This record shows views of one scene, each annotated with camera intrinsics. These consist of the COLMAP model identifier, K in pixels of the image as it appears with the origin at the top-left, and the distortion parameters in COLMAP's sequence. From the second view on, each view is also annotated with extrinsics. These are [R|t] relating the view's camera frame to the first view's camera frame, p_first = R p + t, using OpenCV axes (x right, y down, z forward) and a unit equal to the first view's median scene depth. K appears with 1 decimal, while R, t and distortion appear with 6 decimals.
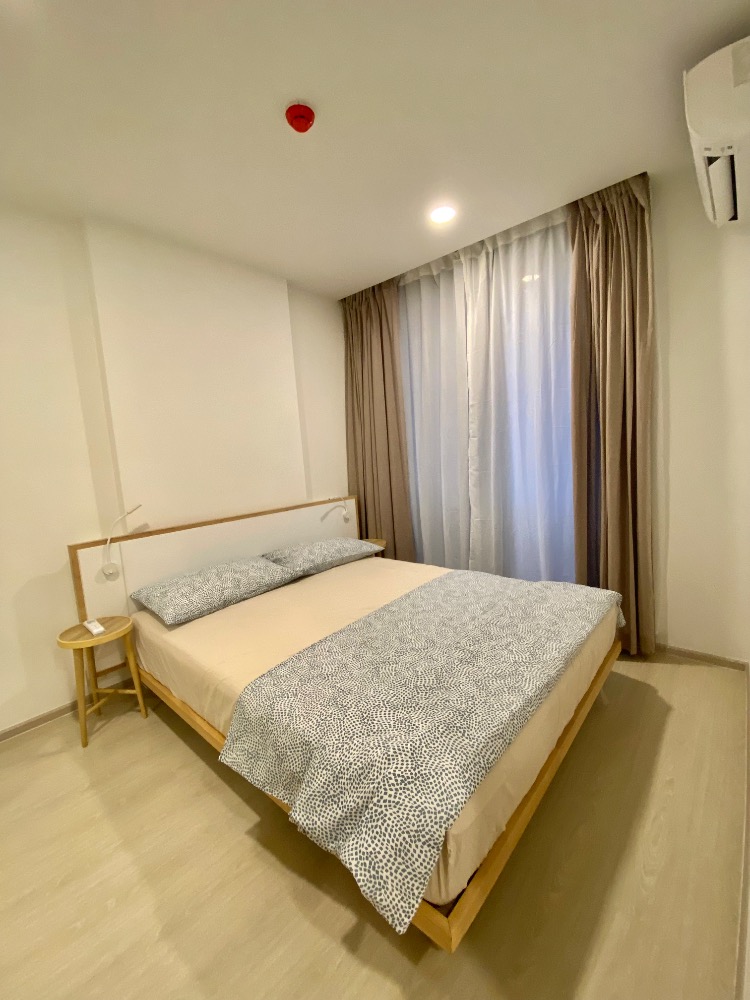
lens RADIAL K [[398.6, 0, 382.5], [0, 398.6, 498.8], [0, 0, 1]] dist [0.024240, -0.023317]
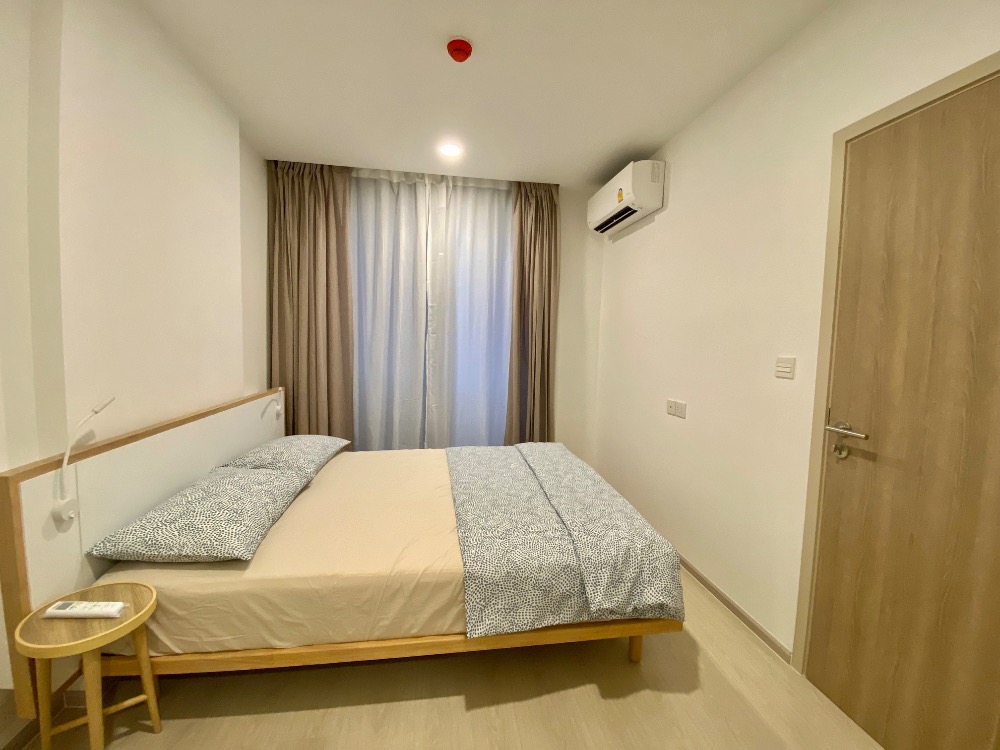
lens RADIAL K [[402.3, 0, 485.0], [0, 402.3, 371.0], [0, 0, 1]] dist [0.024137, -0.023451]
pose [[0.658298, 0.019702, 0.752499, -0.678994], [0.027453, 0.998364, -0.050155, 0.019426], [-0.752257, 0.053675, 0.656680, 0.155003]]
